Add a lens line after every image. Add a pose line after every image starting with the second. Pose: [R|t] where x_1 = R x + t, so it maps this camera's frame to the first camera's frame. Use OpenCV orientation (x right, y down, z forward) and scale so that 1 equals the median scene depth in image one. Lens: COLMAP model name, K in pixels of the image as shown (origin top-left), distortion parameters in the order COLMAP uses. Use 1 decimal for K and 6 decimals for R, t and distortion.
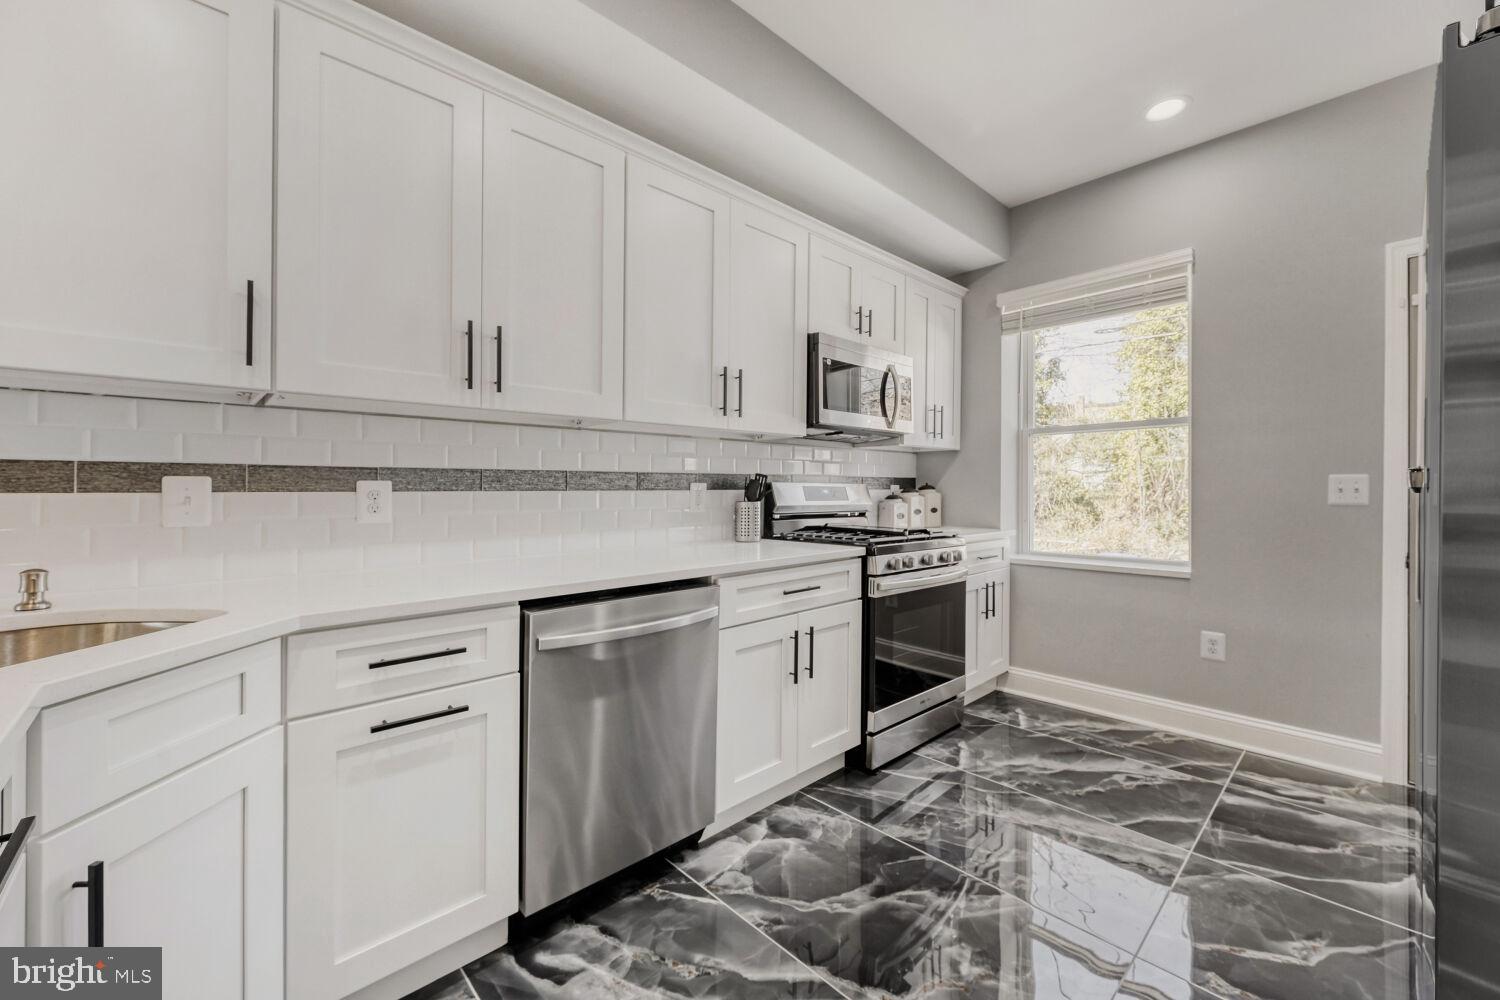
lens RADIAL K [[597.0, 0, 739.1], [0, 597.0, 496.4], [0, 0, 1]] dist [-0.001537, 0.000410]
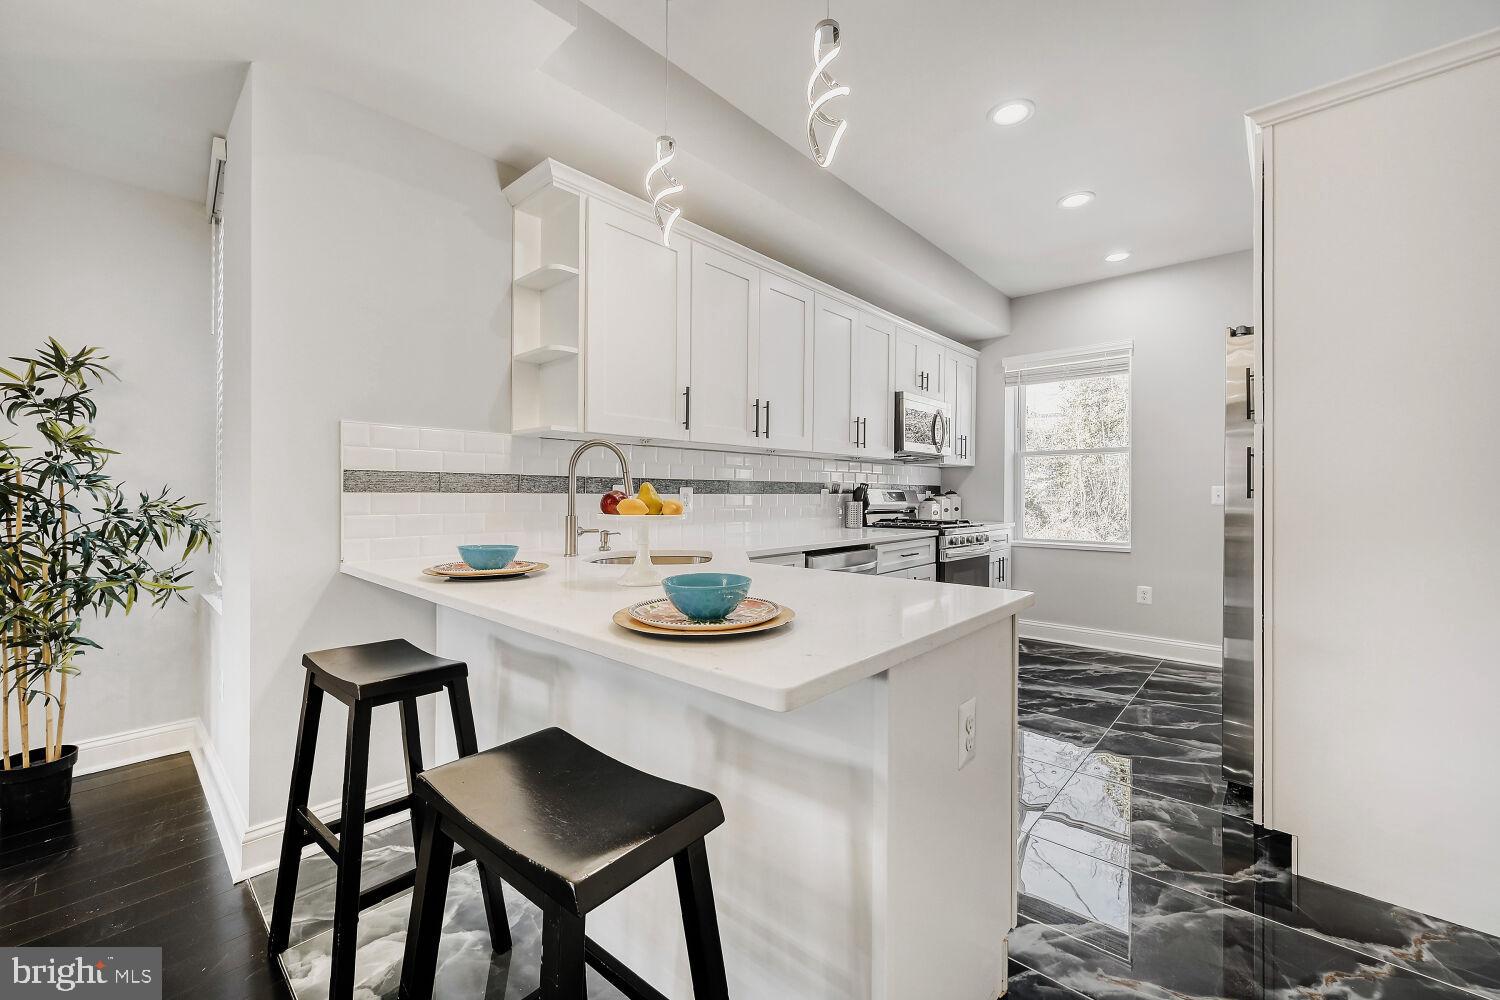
lens RADIAL K [[597.0, 0, 737.6], [0, 597.0, 498.4], [0, 0, 1]] dist [-0.001537, 0.000410]
pose [[0.997104, 0.004533, 0.075921, -0.393823], [-0.004268, 0.999984, -0.003649, 0.007154], [-0.075937, 0.003314, 0.997107, -0.485335]]
